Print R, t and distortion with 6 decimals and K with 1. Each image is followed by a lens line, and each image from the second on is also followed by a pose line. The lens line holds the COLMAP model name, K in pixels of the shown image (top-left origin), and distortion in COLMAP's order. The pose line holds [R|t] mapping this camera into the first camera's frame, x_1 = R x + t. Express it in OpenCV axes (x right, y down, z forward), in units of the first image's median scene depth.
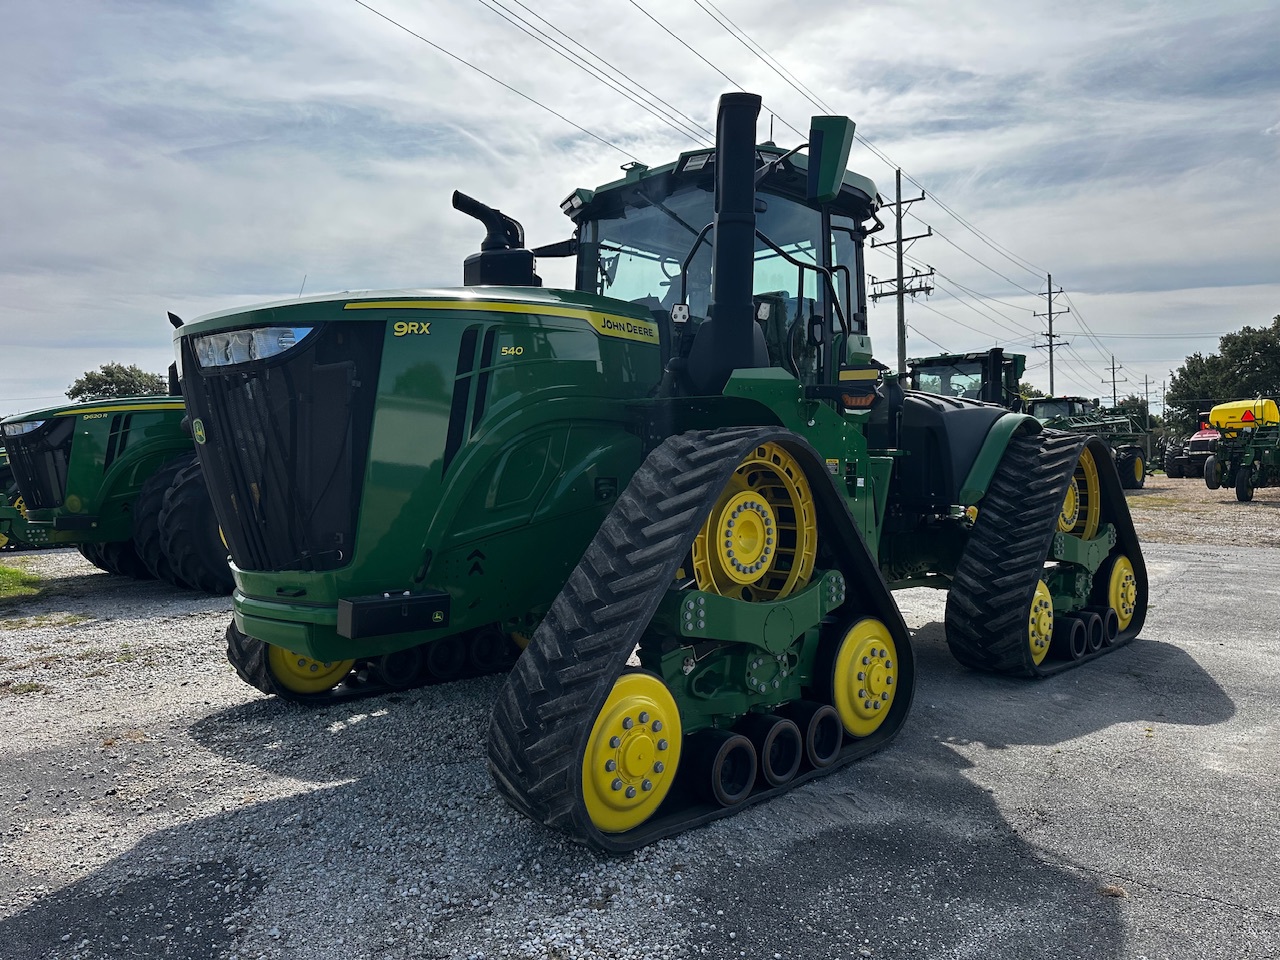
lens RADIAL K [[899.6, 0, 630.9], [0, 899.6, 465.3], [0, 0, 1]] dist [0.129969, -0.232632]
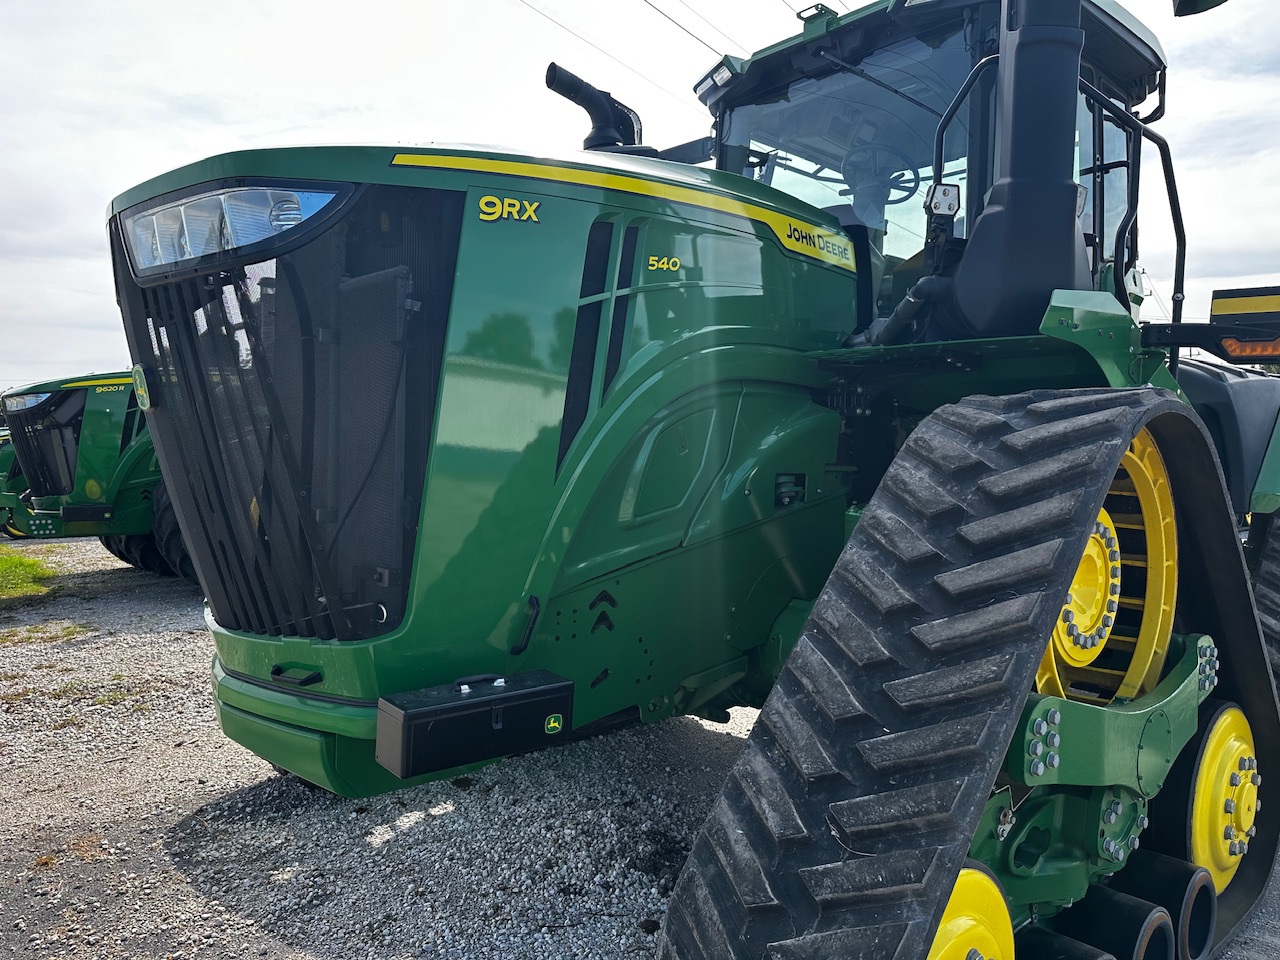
lens RADIAL K [[906.7, 0, 639.3], [0, 906.7, 463.9], [0, 0, 1]] dist [0.095626, -0.154415]
pose [[0.998852, 0.010876, -0.046657, -0.126140], [-0.010231, 0.999849, 0.014037, -0.001072], [0.046803, -0.013544, 0.998812, 0.413584]]
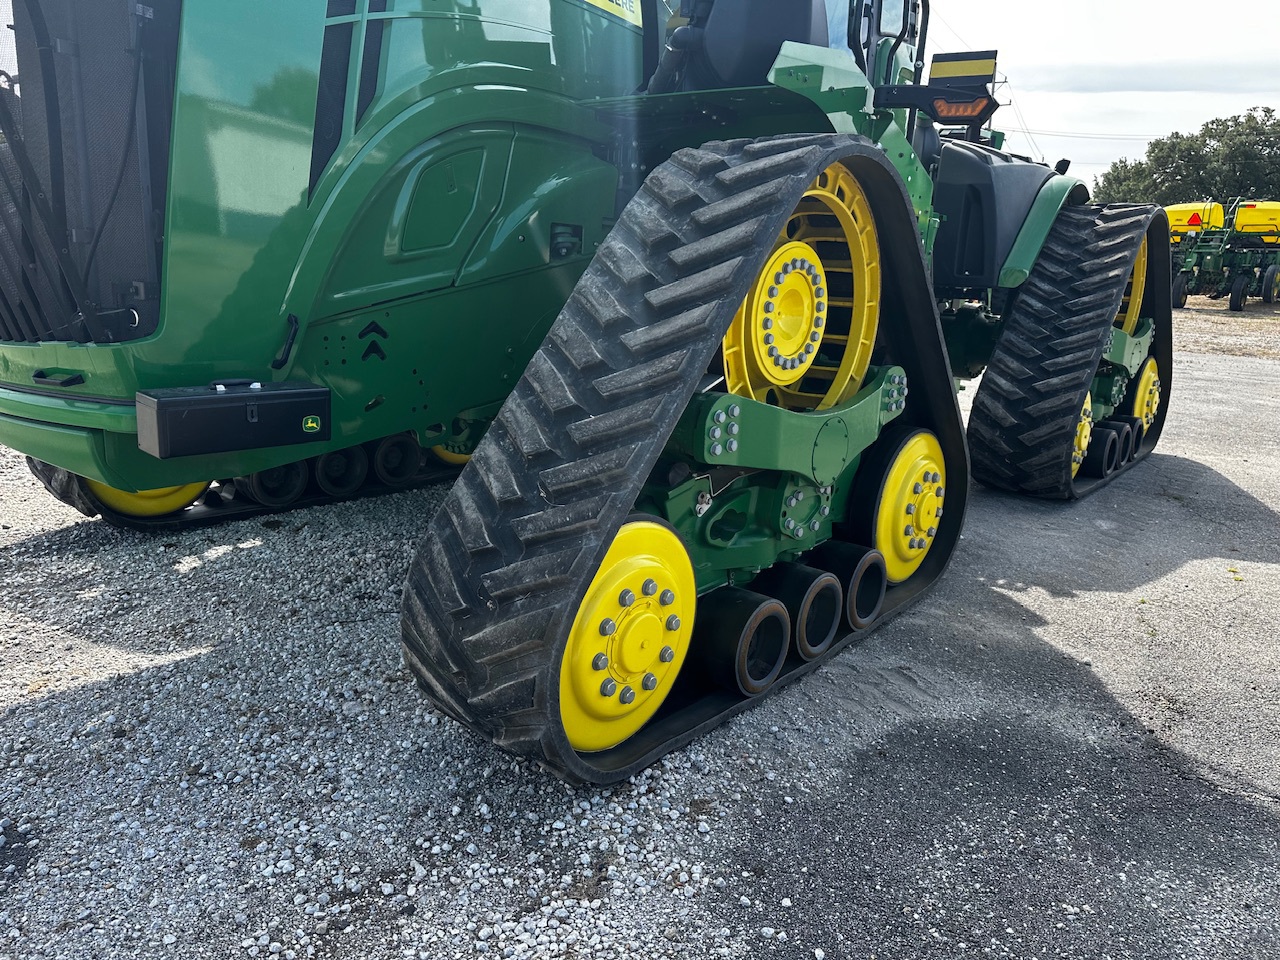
lens RADIAL K [[910.0, 0, 642.3], [0, 910.0, 472.9], [0, 0, 1]] dist [0.089161, -0.133205]
pose [[0.994185, 0.011226, 0.107096, -0.051305], [-0.035448, 0.973237, 0.227052, 0.044434], [-0.101681, -0.229528, 0.967976, 0.333629]]
